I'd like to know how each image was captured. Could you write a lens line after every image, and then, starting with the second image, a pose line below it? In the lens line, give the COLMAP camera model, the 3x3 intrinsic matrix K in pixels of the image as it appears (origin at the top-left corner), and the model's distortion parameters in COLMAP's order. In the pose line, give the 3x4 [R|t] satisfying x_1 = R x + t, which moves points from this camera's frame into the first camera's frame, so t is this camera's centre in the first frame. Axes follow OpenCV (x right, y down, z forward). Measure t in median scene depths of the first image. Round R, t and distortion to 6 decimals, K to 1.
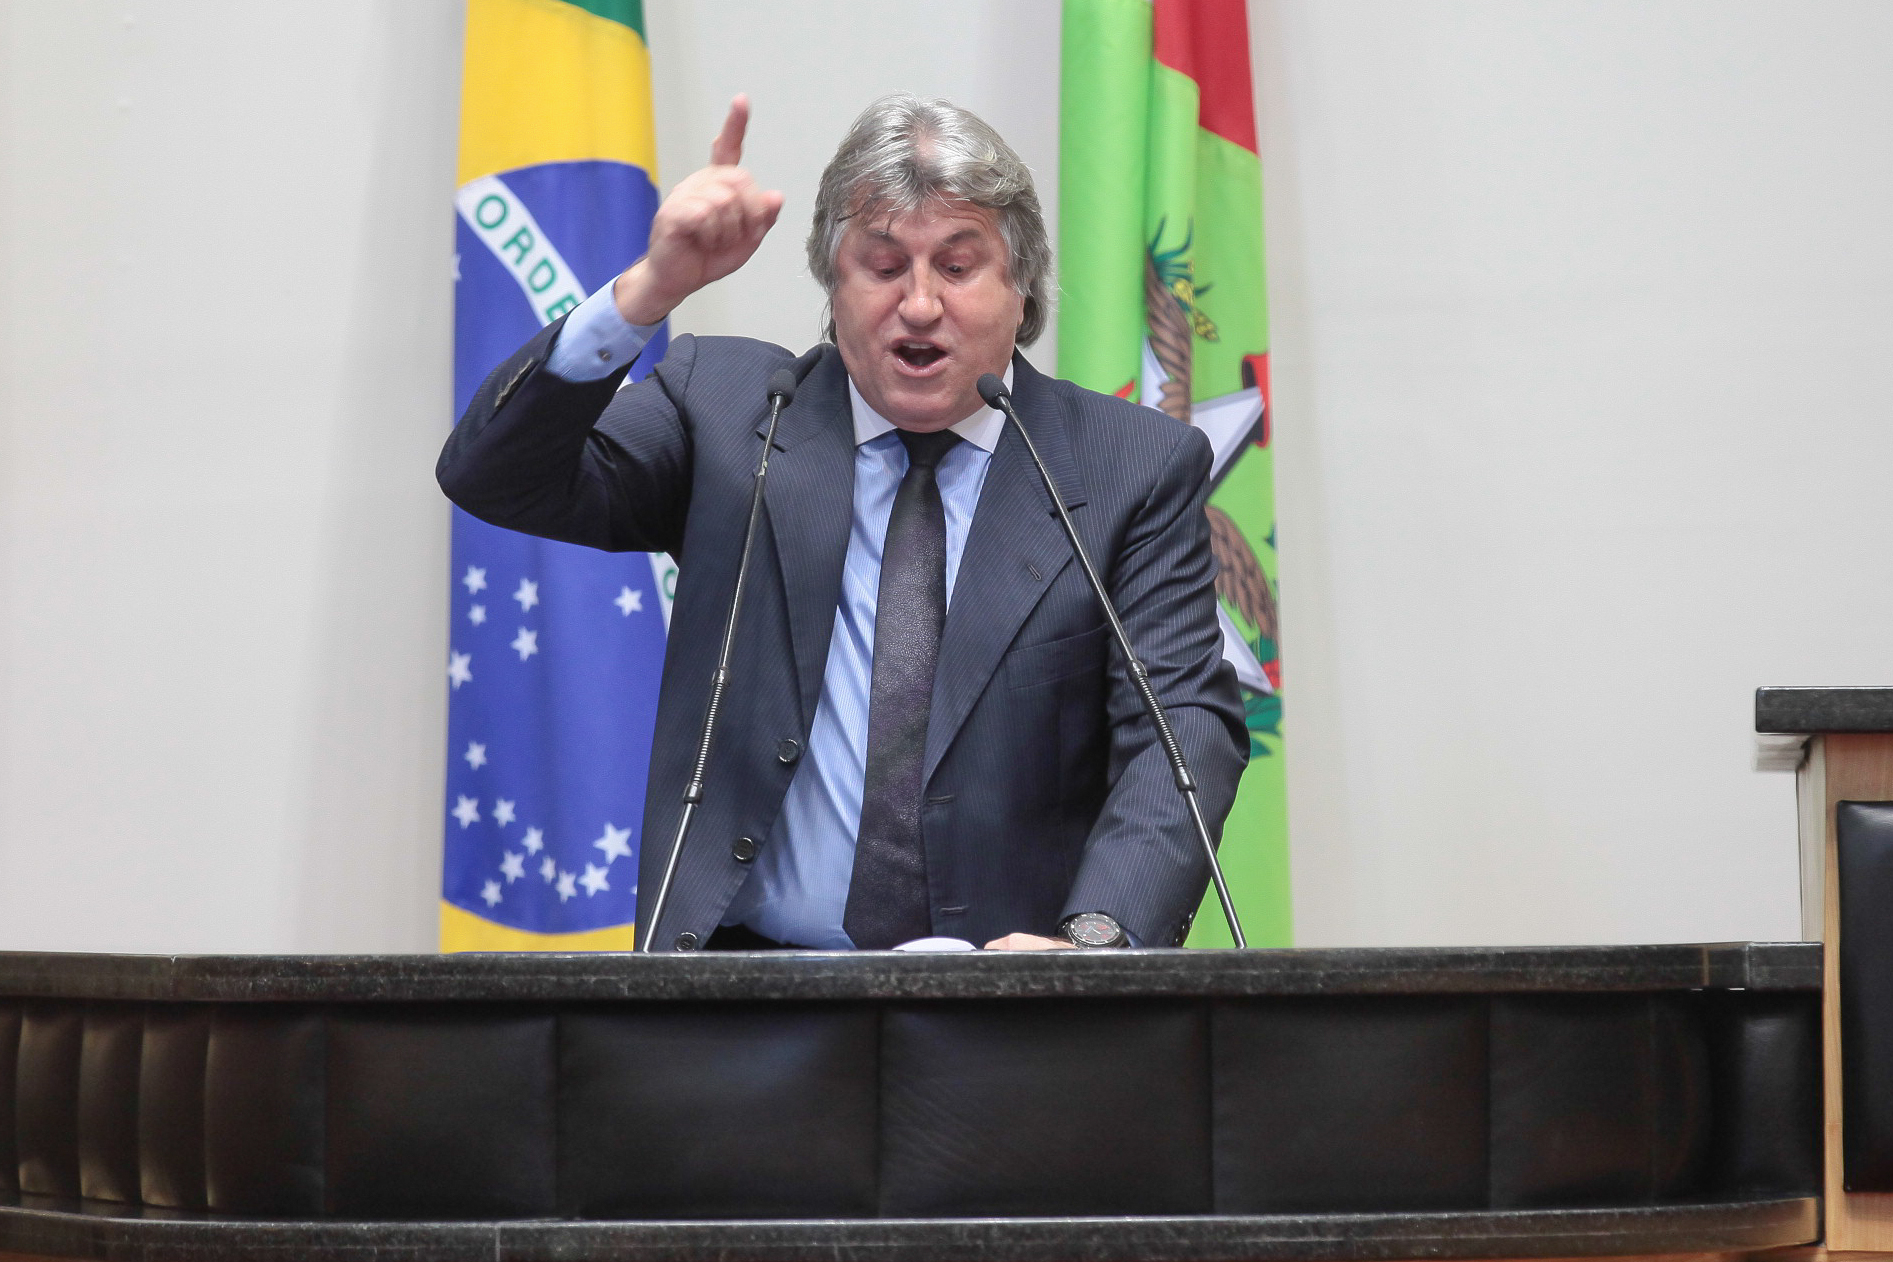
lens RADIAL K [[10718.7, 0, 946.2], [0, 10718.7, 630.4], [0, 0, 1]] dist [0.735421, 0.000000]
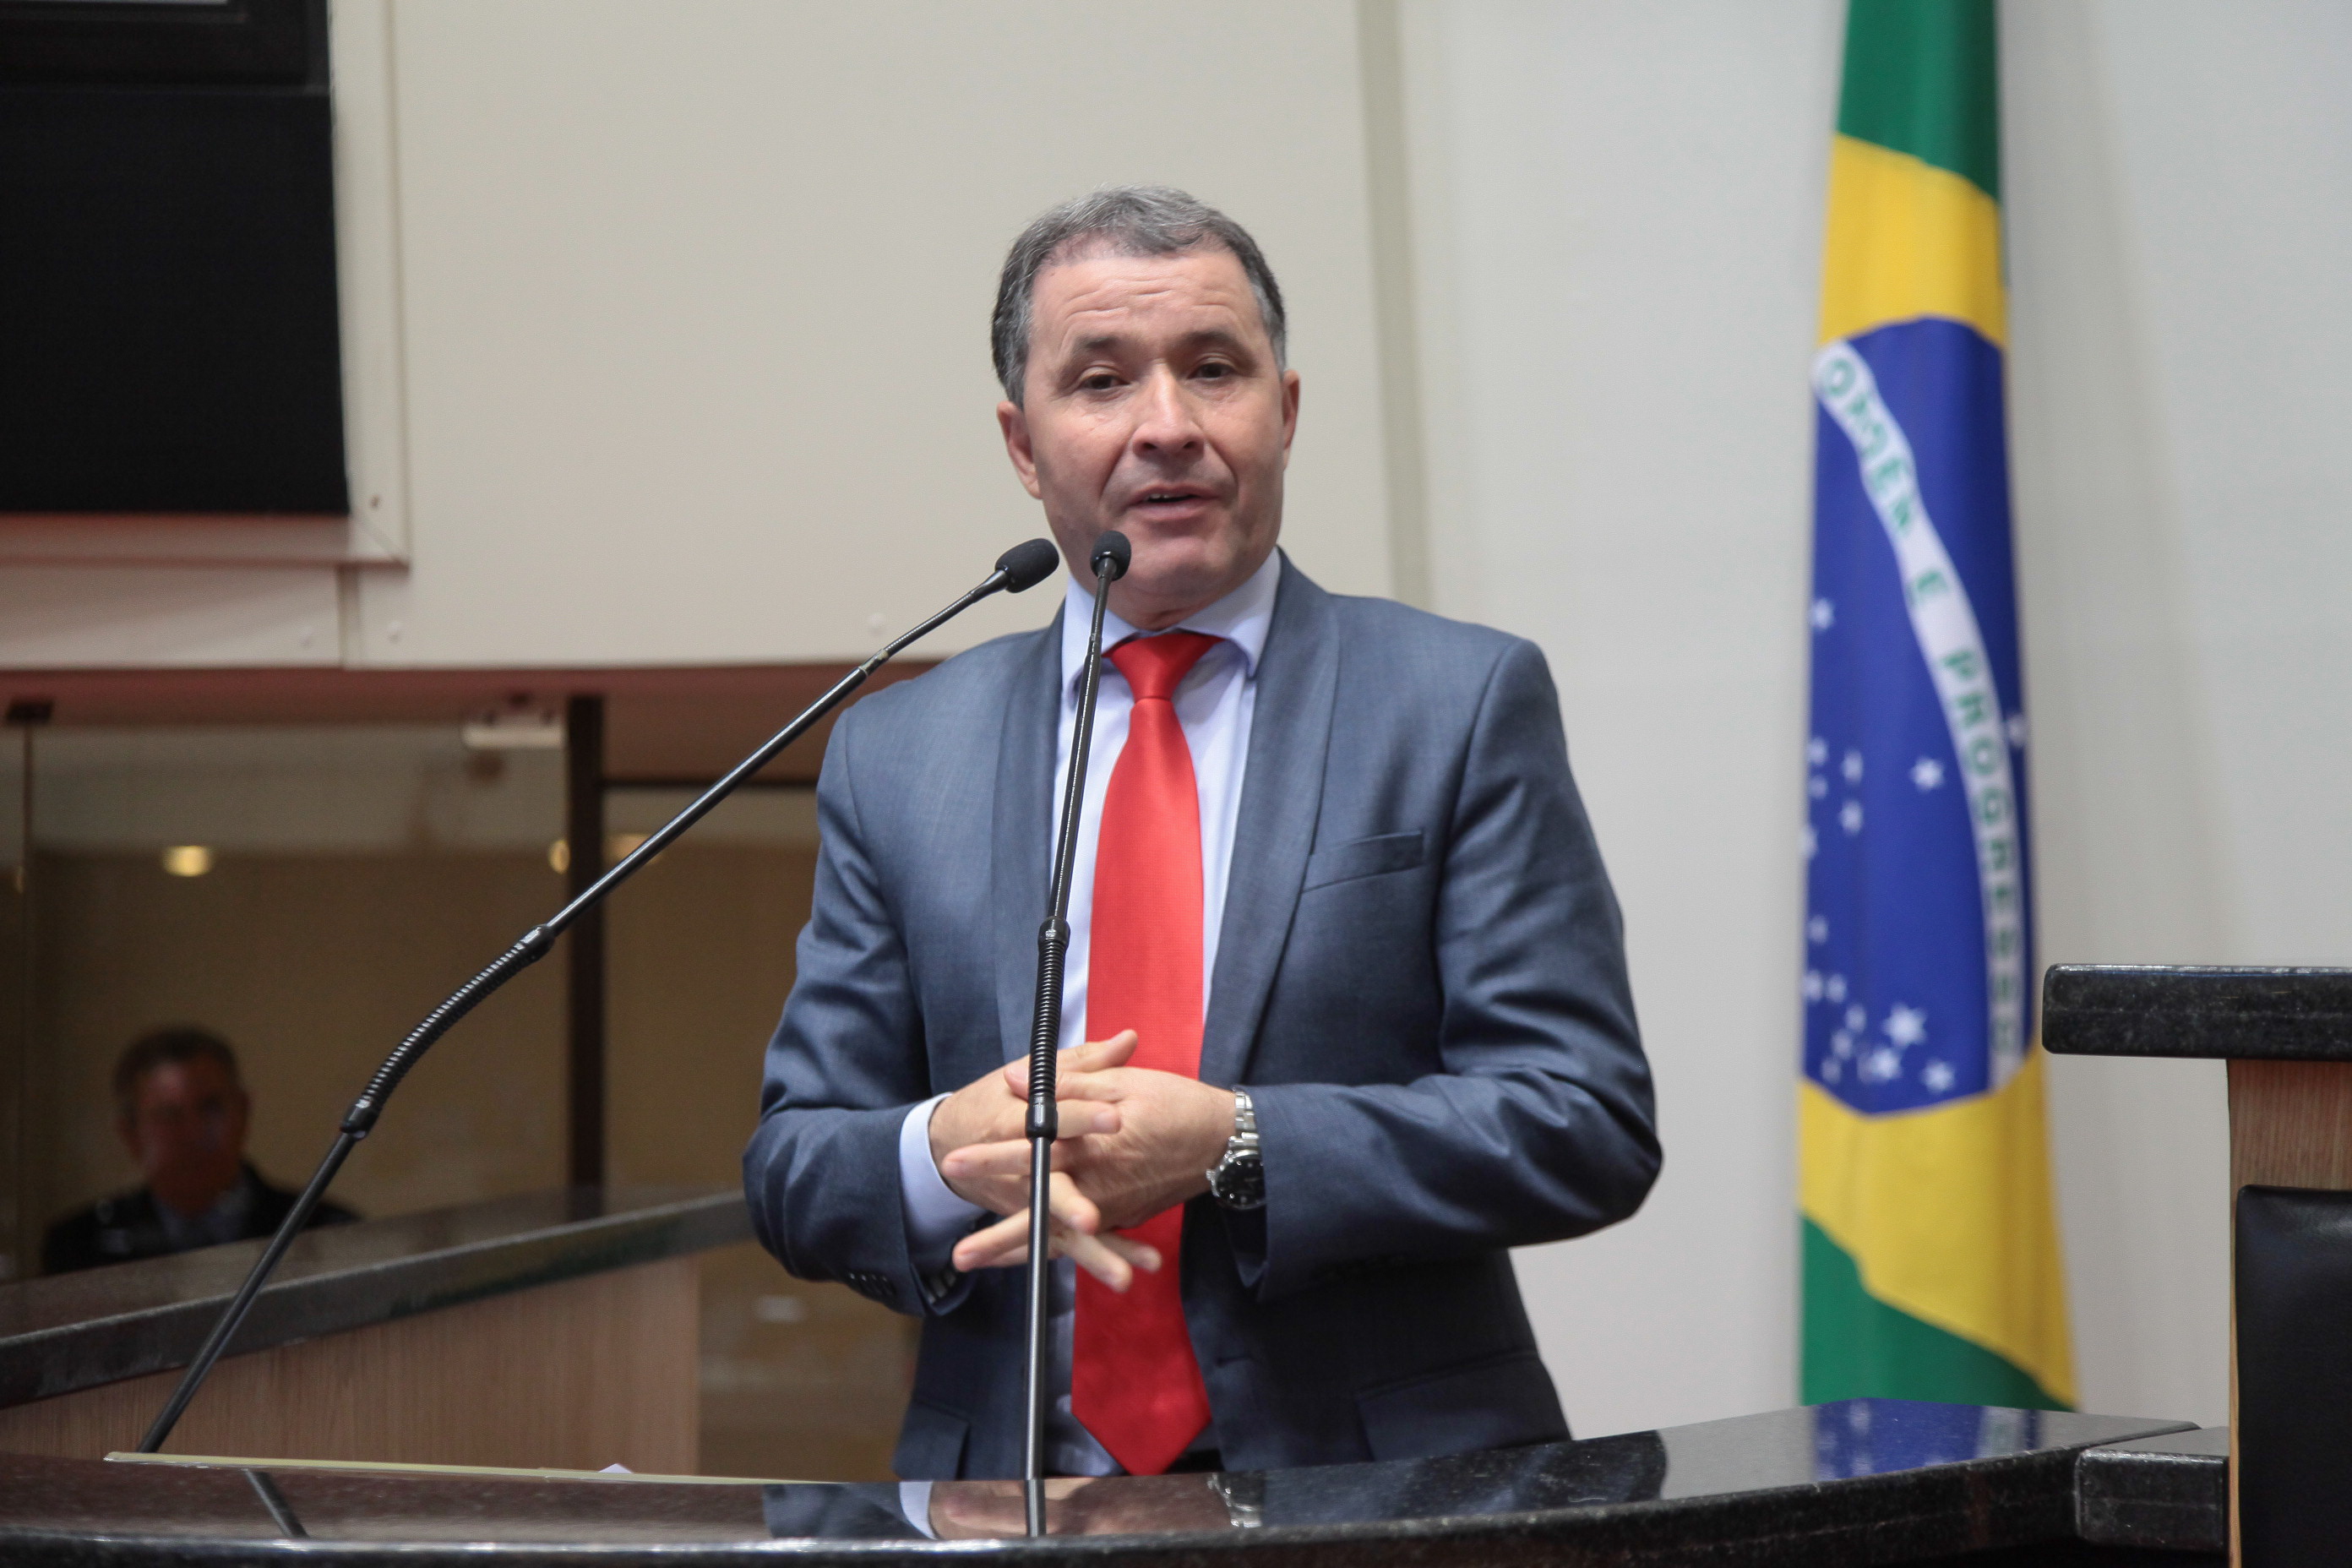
lens RADIAL K [[4826.2, 0, 1138.6], [0, 4826.2, 816.0], [0, 0, 1]] dist [0.321495, 0.000000]
pose [[0.884744, 0.000301, -0.466077, 0.149317], [0.004382, 0.999950, 0.008965, -0.004292], [0.466057, -0.009974, 0.884699, 0.788332]]
